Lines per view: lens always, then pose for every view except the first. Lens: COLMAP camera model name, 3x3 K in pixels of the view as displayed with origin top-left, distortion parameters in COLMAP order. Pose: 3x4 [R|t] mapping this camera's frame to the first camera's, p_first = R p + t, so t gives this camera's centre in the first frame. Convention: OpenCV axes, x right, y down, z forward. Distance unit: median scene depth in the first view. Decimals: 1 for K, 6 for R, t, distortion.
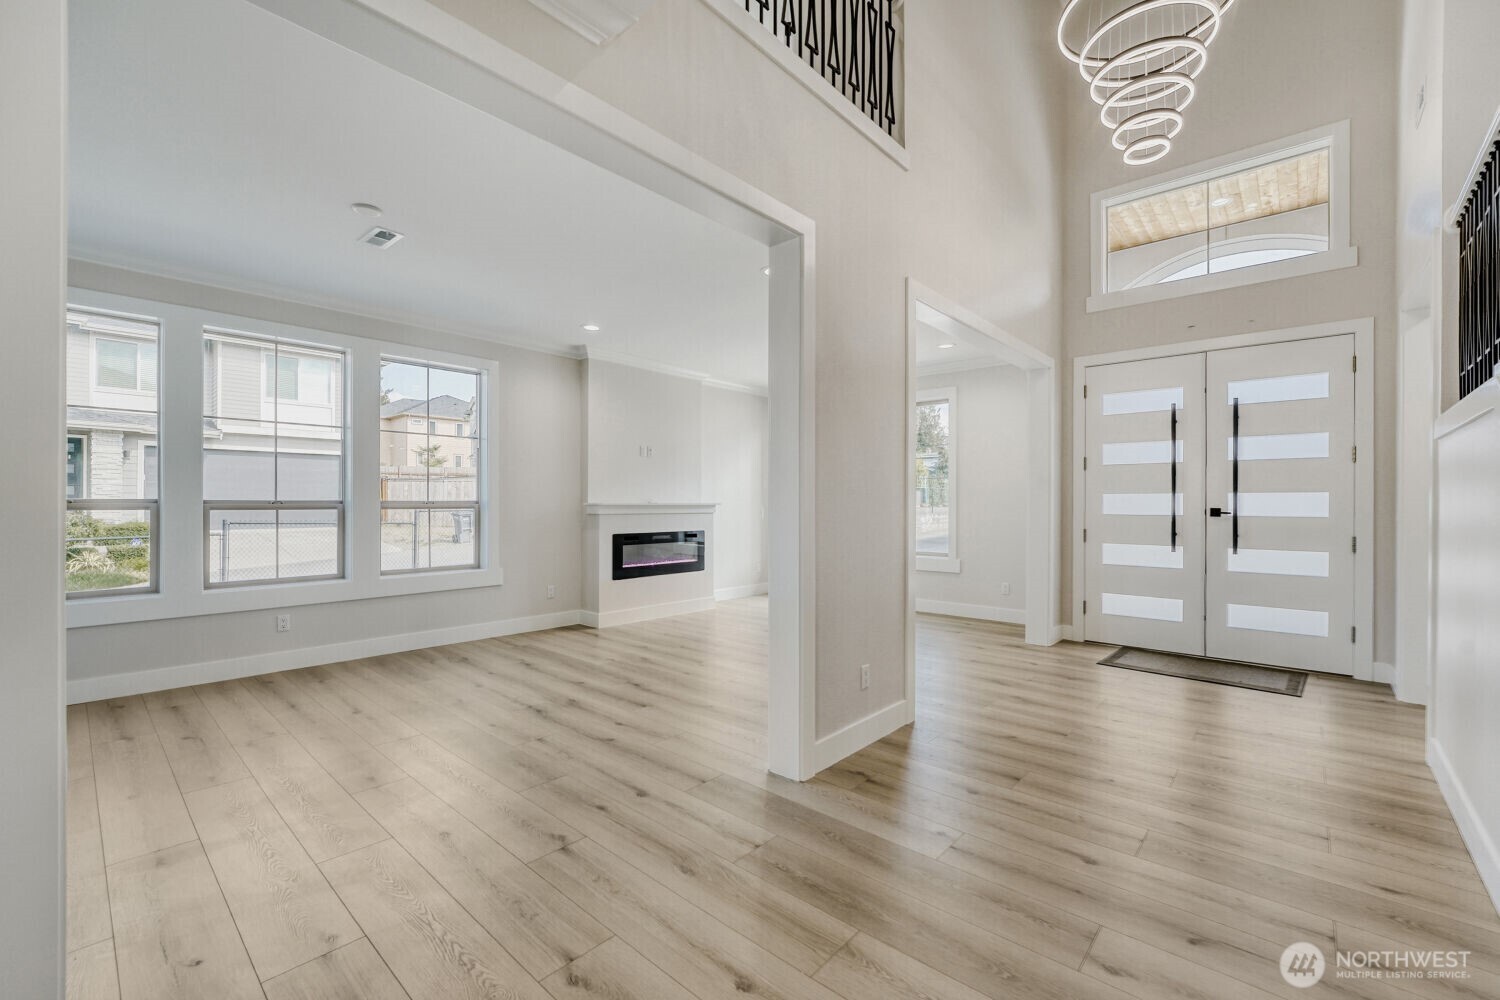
lens RADIAL K [[627.8, 0, 748.0], [0, 627.8, 507.7], [0, 0, 1]] dist [-0.013125, 0.000021]
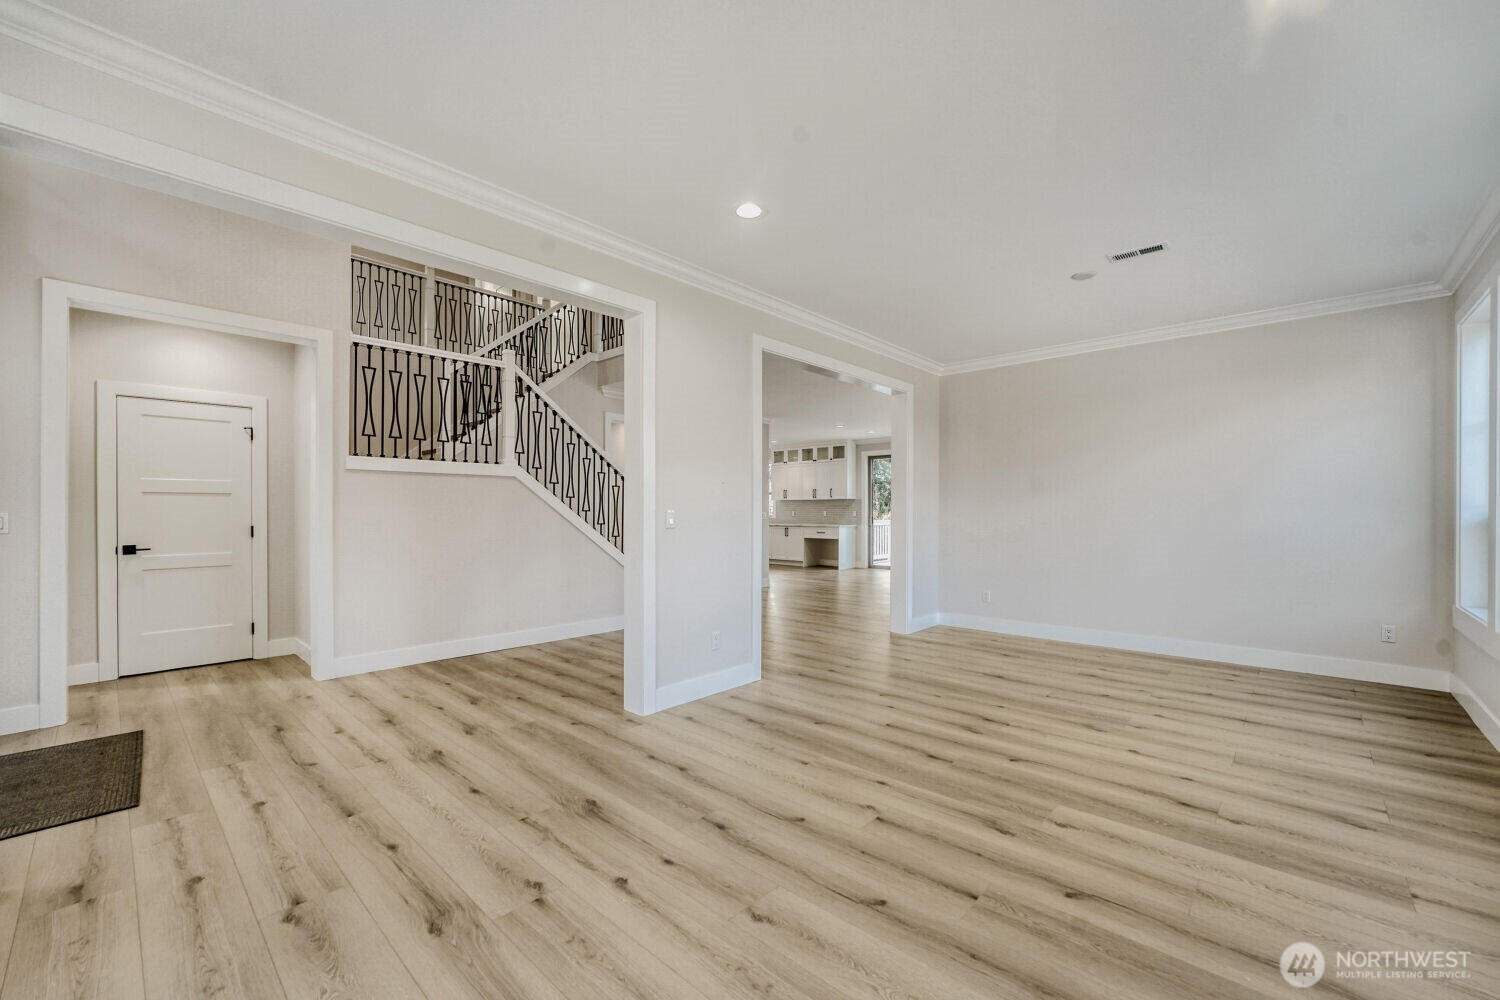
lens RADIAL K [[627.8, 0, 748.0], [0, 627.8, 507.7], [0, 0, 1]] dist [-0.013125, 0.000021]
pose [[-0.999743, -0.004909, 0.022120, 0.023408], [-0.004931, 0.999987, -0.000931, -0.008739], [-0.022115, -0.001040, -0.999755, 1.638307]]
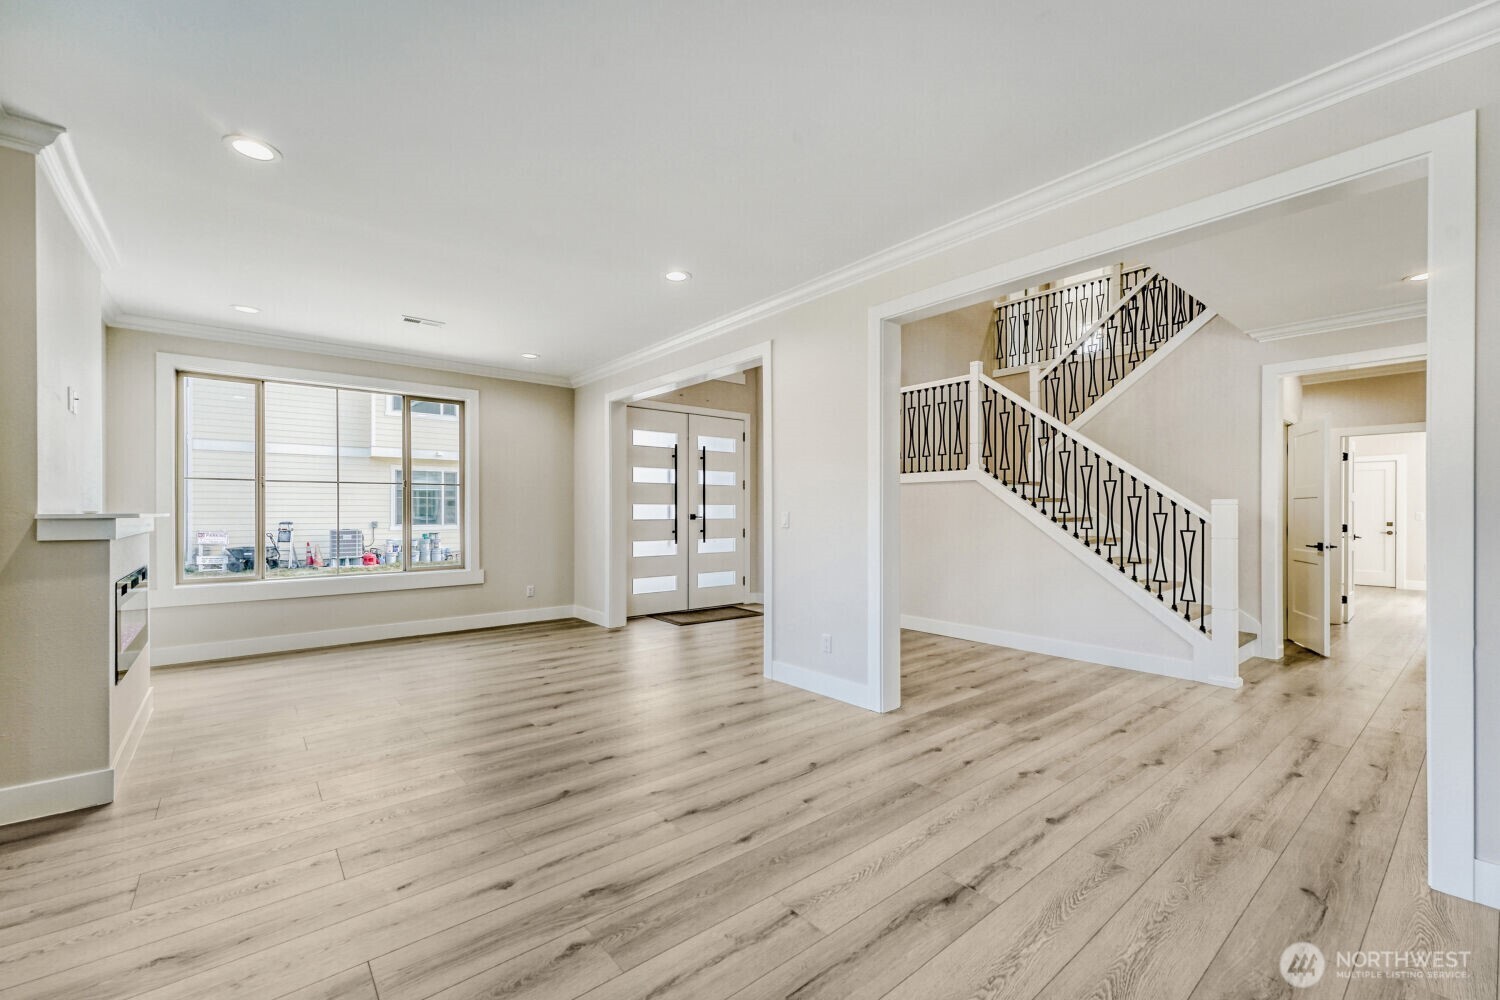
lens RADIAL K [[601.8, 0, 753.6], [0, 601.8, 512.7], [0, 0, 1]] dist [0.008905, 0.000087]
pose [[0.155569, -0.004349, 0.987815, -0.804210], [0.006711, 0.999972, 0.003346, -0.008028], [-0.987802, 0.006109, 0.155594, 0.675308]]
